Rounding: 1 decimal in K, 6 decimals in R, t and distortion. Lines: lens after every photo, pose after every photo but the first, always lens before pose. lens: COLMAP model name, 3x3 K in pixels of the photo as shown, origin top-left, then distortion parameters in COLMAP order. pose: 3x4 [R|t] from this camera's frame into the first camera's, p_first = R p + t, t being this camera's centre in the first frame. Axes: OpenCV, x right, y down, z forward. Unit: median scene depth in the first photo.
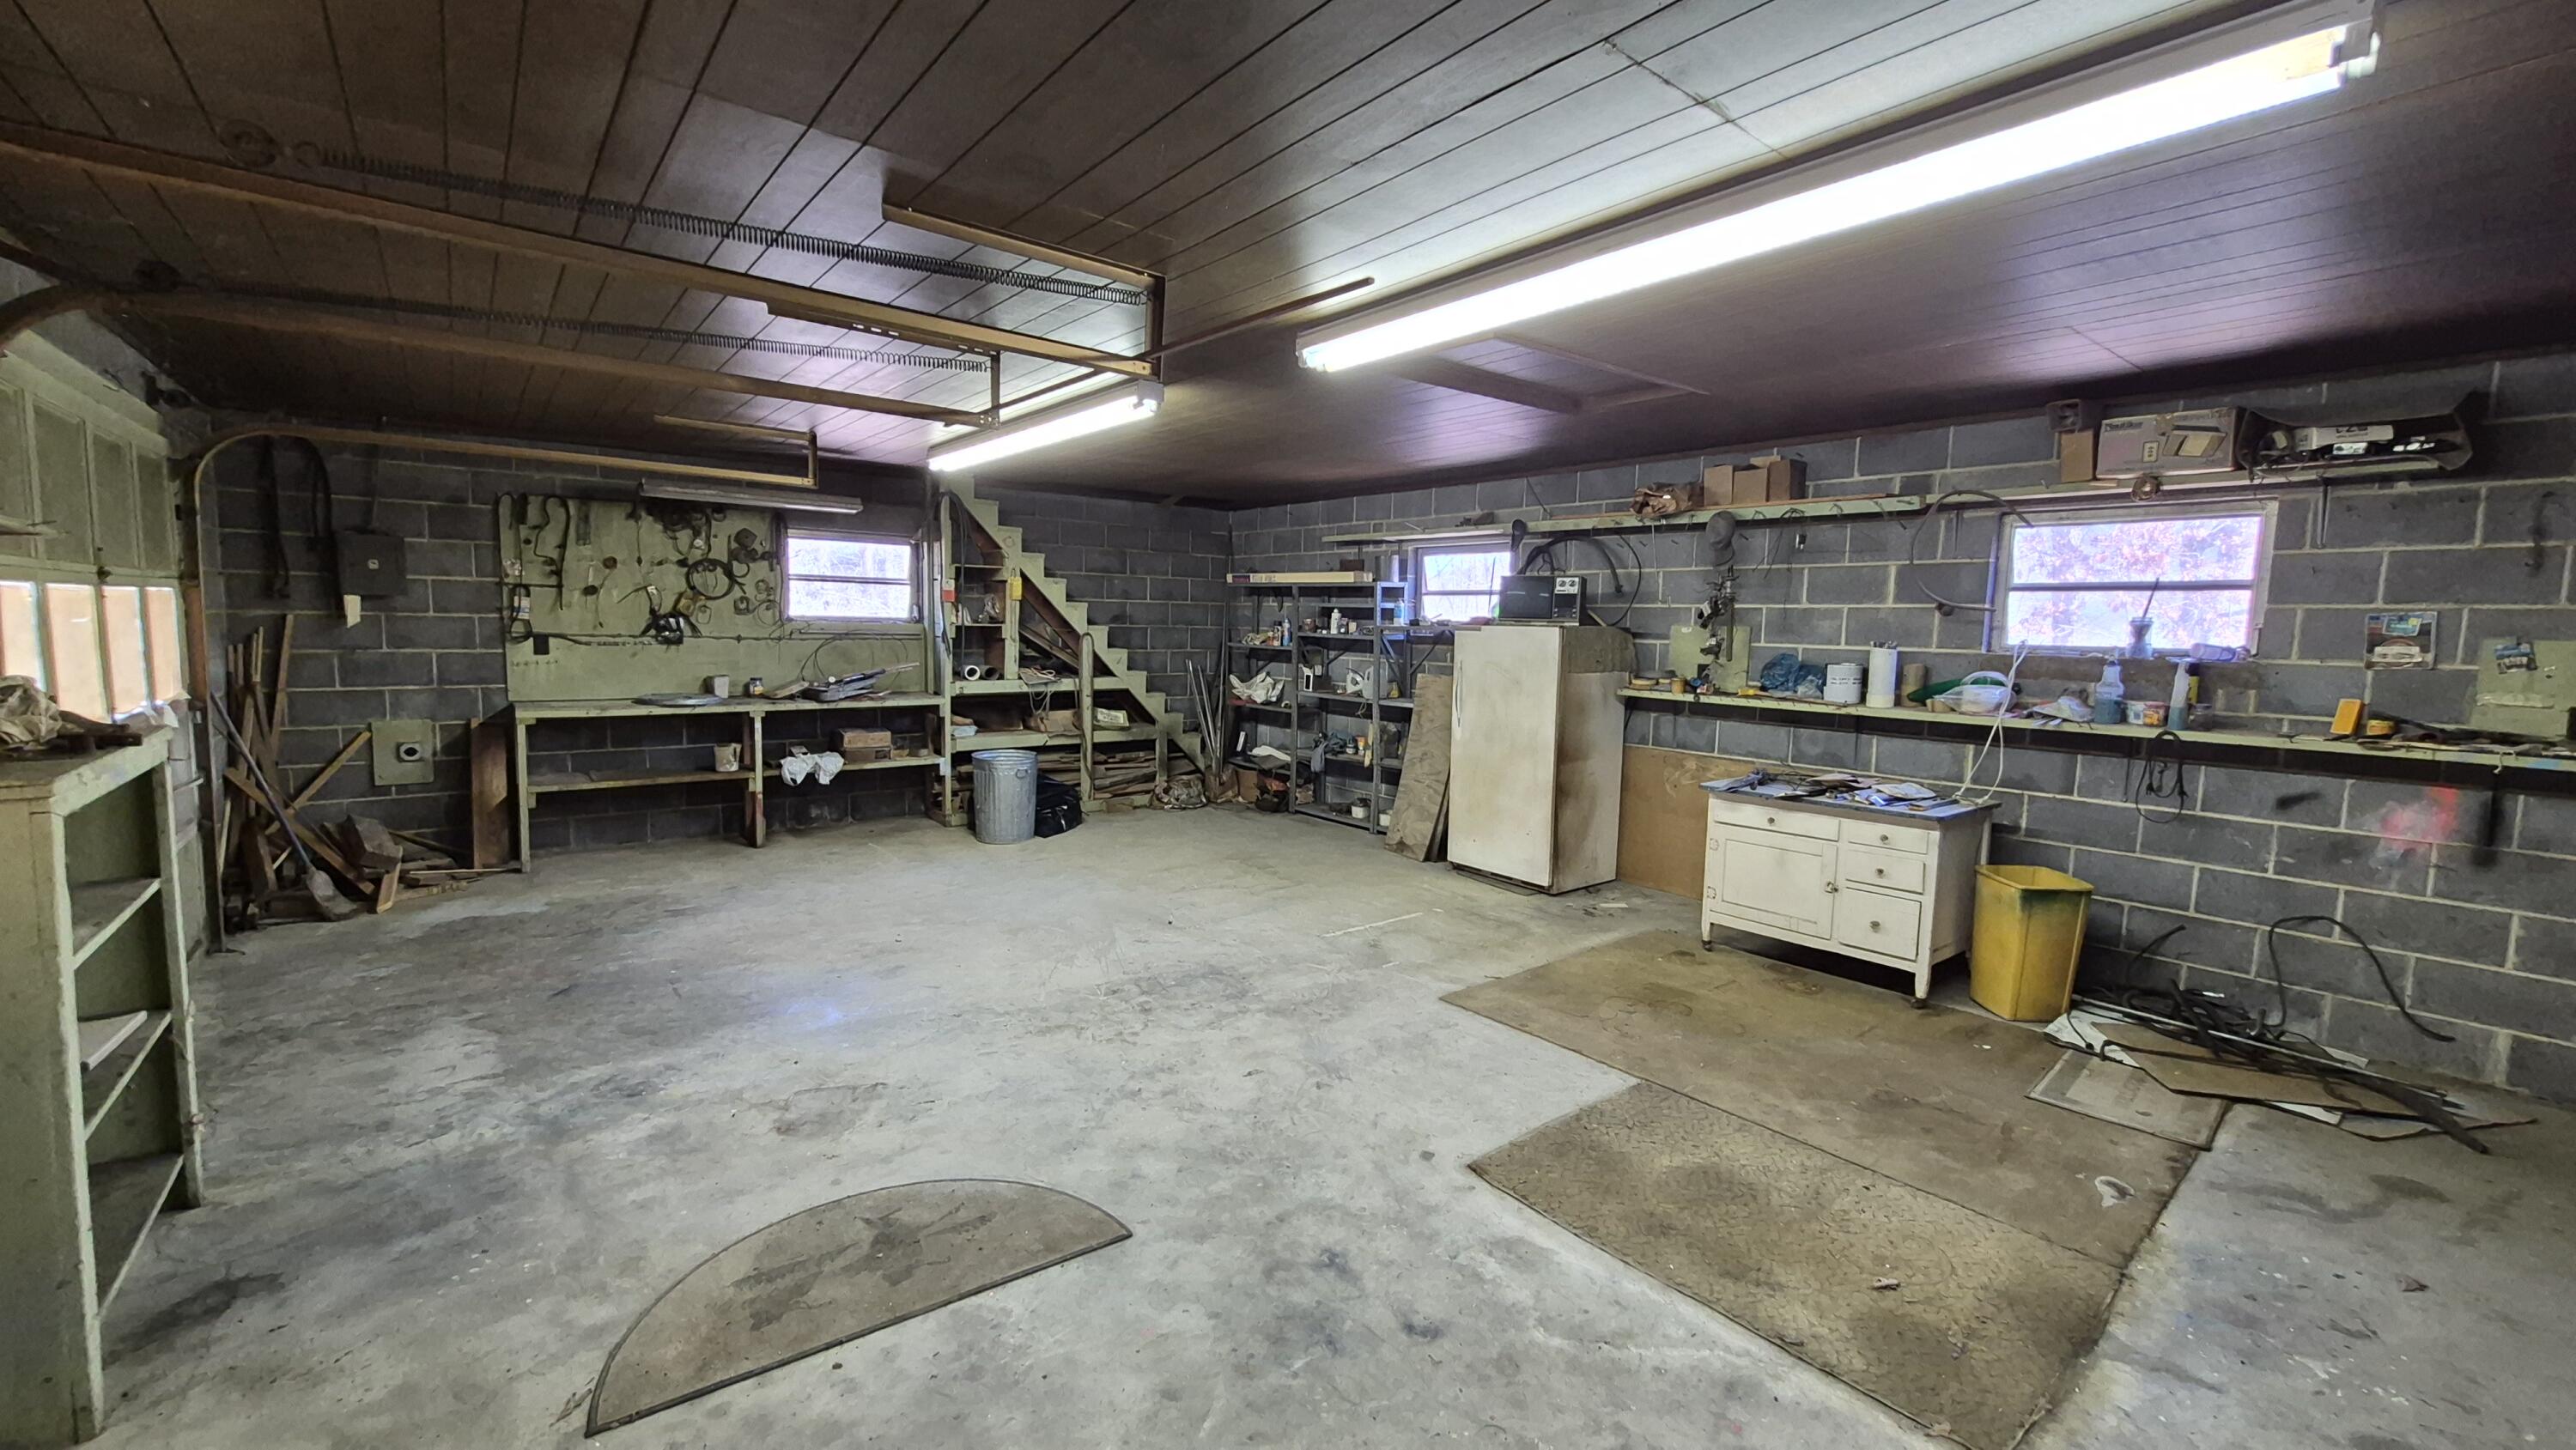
lens RADIAL K [[1007.4, 0, 1295.1], [0, 1007.4, 728.6], [0, 0, 1]] dist [-0.004317, -0.000568]
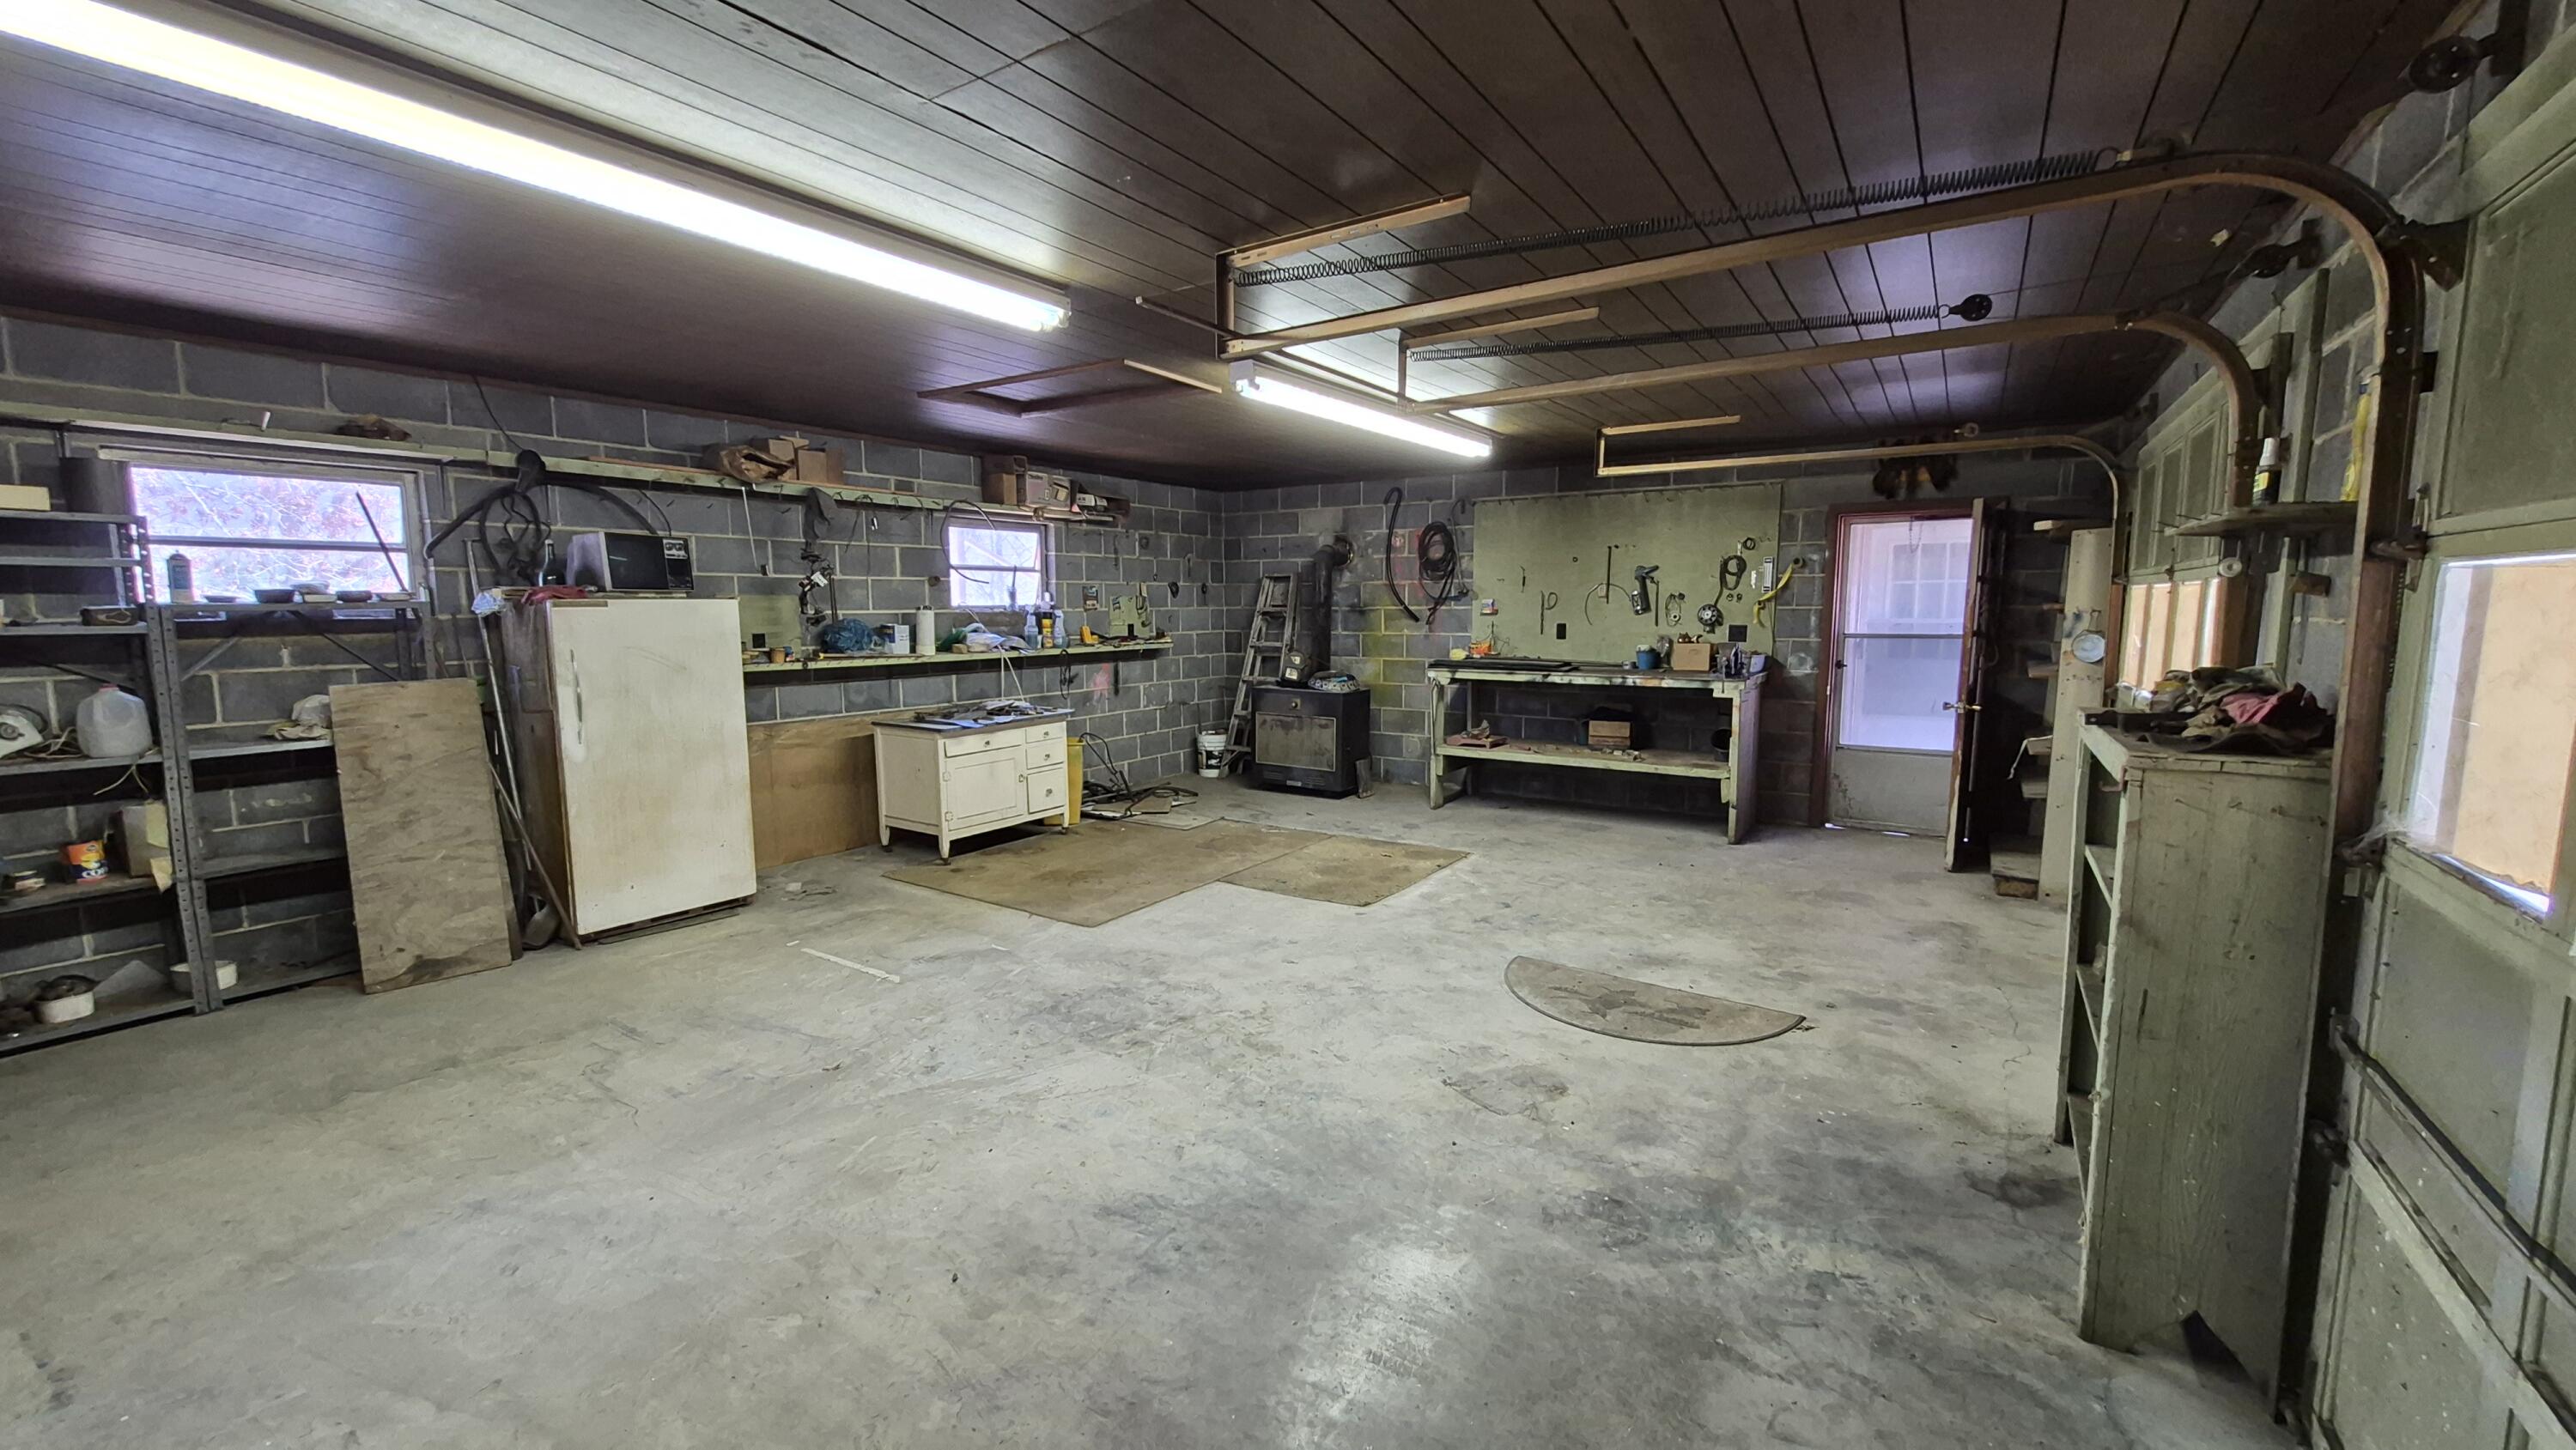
lens RADIAL K [[1007.4, 0, 1295.1], [0, 1007.4, 728.6], [0, 0, 1]] dist [-0.004317, -0.000568]
pose [[-0.290246, -0.138828, 0.946828, -1.101446], [0.097377, 0.980000, 0.173542, -0.144420], [-0.951985, 0.142569, -0.270923, 1.201774]]
